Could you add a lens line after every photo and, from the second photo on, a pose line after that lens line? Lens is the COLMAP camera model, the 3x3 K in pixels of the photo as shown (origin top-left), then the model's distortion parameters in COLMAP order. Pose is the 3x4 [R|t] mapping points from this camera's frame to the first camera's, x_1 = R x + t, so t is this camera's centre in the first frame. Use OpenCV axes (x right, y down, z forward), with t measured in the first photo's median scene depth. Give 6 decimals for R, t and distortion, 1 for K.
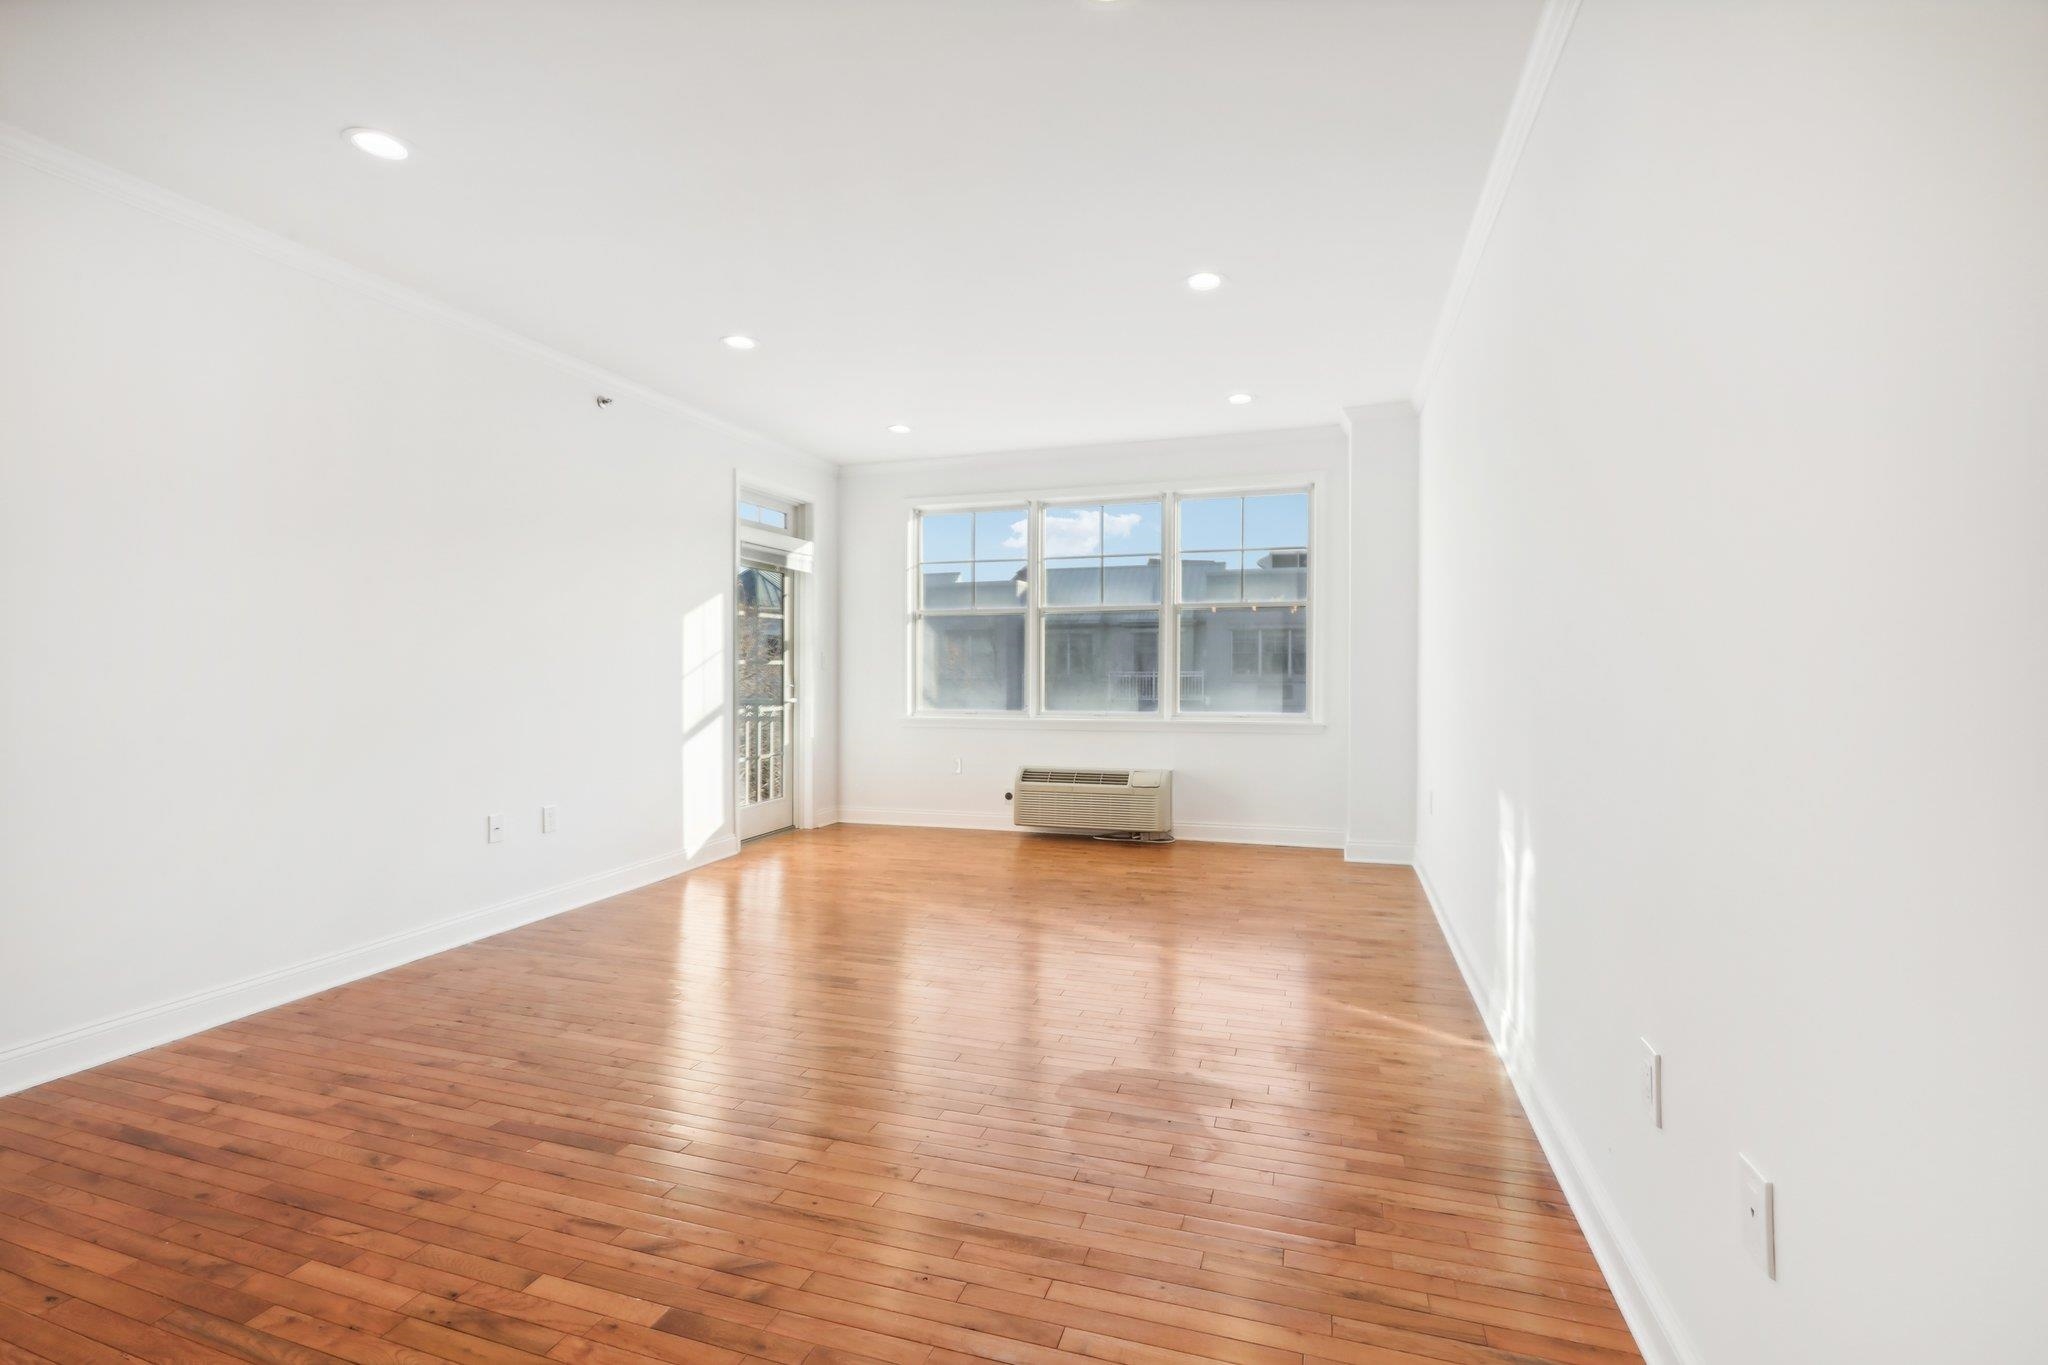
lens RADIAL K [[943.6, 0, 1025.2], [0, 943.6, 708.4], [0, 0, 1]] dist [-0.001059, 0.004421]
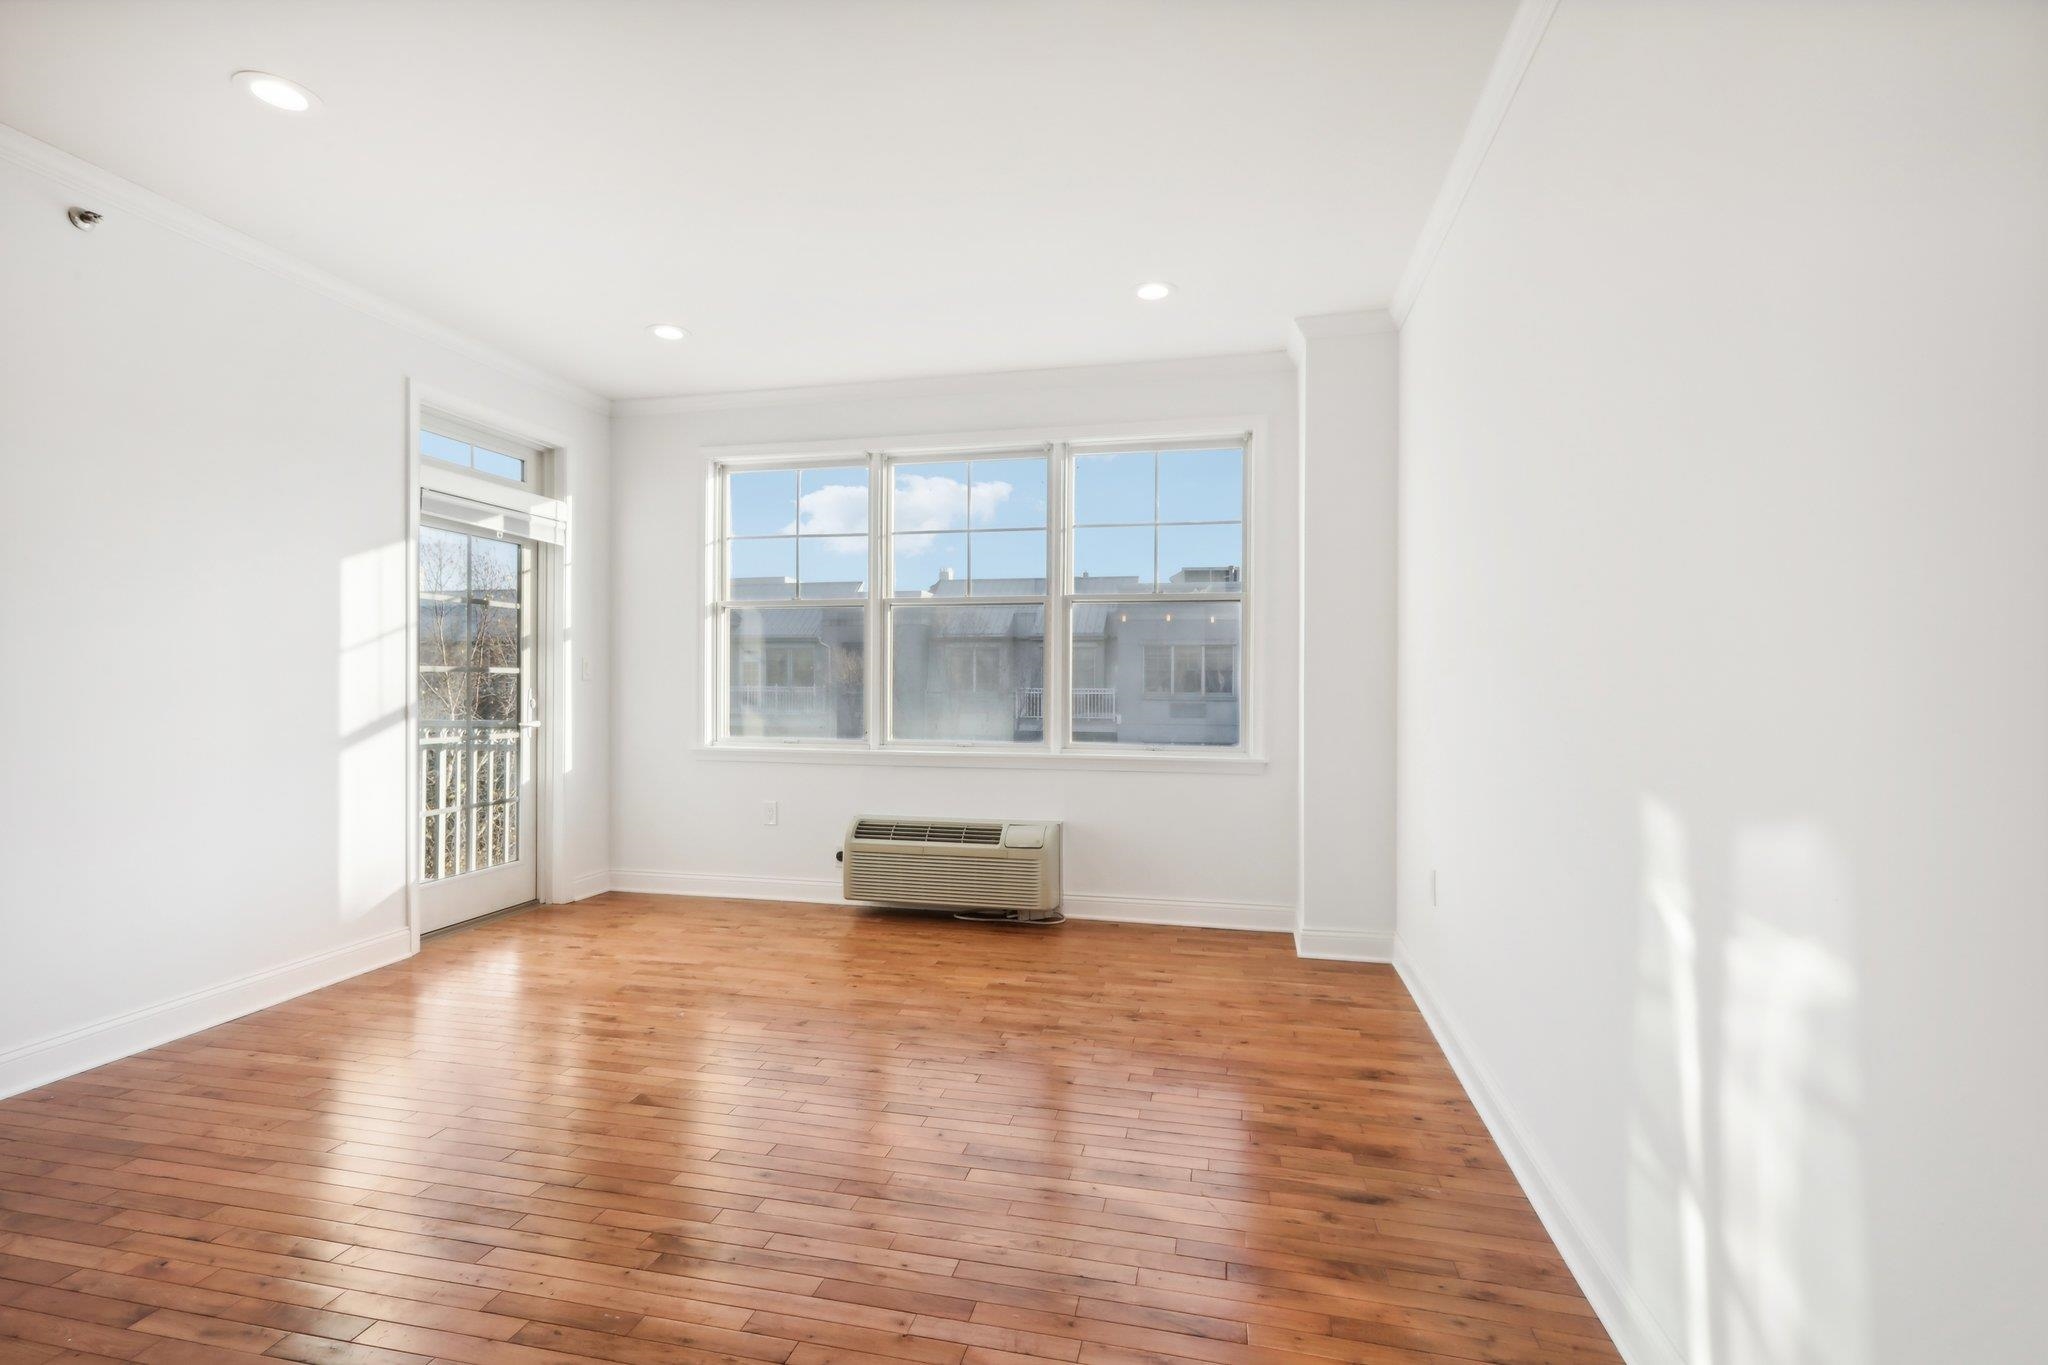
lens RADIAL K [[943.6, 0, 1038.2], [0, 943.6, 681.8], [0, 0, 1]] dist [-0.001059, 0.004421]
pose [[0.994653, 0.008680, 0.102907, 0.060834], [-0.004059, 0.998977, -0.045030, -0.009994], [-0.103192, 0.044372, 0.993671, 0.268501]]
